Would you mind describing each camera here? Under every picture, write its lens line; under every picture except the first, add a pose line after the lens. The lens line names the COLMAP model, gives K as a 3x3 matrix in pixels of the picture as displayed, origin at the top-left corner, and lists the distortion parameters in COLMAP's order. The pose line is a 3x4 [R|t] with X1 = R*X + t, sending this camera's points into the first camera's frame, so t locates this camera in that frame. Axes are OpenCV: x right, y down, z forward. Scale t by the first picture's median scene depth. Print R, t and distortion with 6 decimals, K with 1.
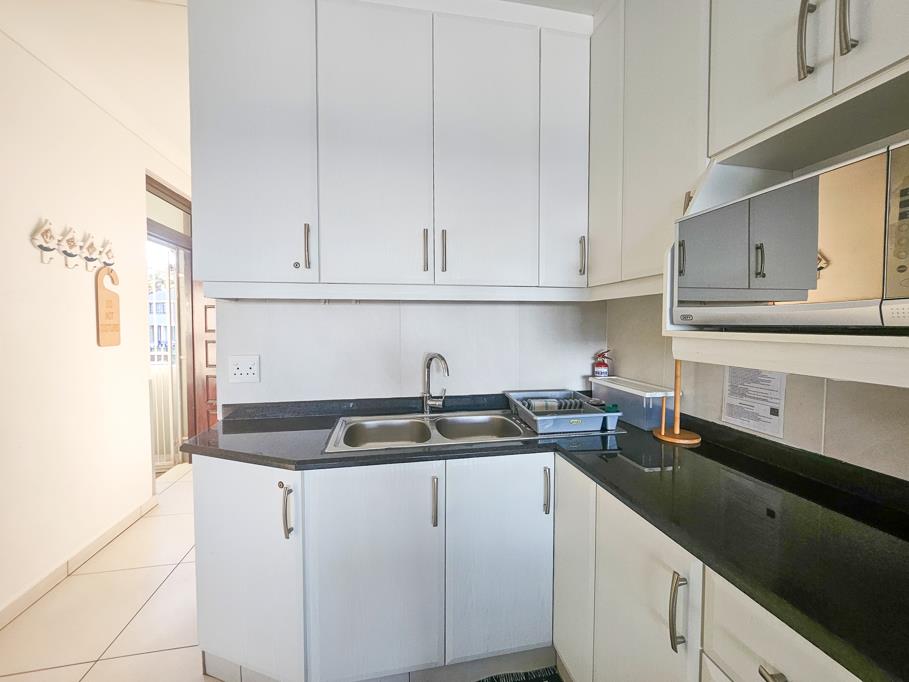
lens RADIAL K [[377.0, 0, 458.8], [0, 377.0, 339.4], [0, 0, 1]] dist [-0.000554, 0.000001]
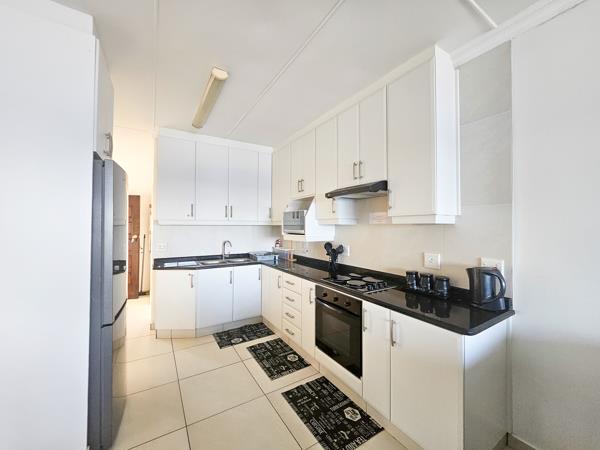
lens RADIAL K [[248.8, 0, 302.8], [0, 248.8, 224.0], [0, 0, 1]] dist [-0.000554, 0.000001]
pose [[0.940403, 0.006861, 0.339994, -0.216771], [0.010781, 0.998692, -0.049972, 0.008371], [-0.339892, 0.050659, 0.939099, -1.537177]]
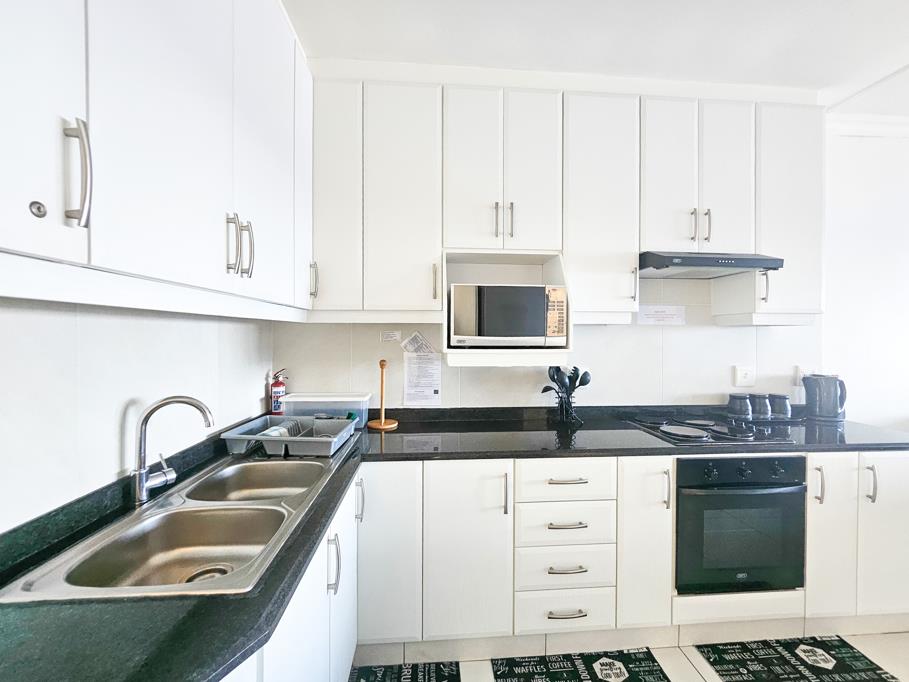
lens RADIAL K [[377.0, 0, 458.8], [0, 377.0, 339.4], [0, 0, 1]] dist [-0.000554, 0.000001]
pose [[0.114493, -0.011939, 0.993352, -0.752642], [0.037184, 0.999279, 0.007725, -0.055171], [-0.992728, 0.036052, 0.114854, 0.544712]]
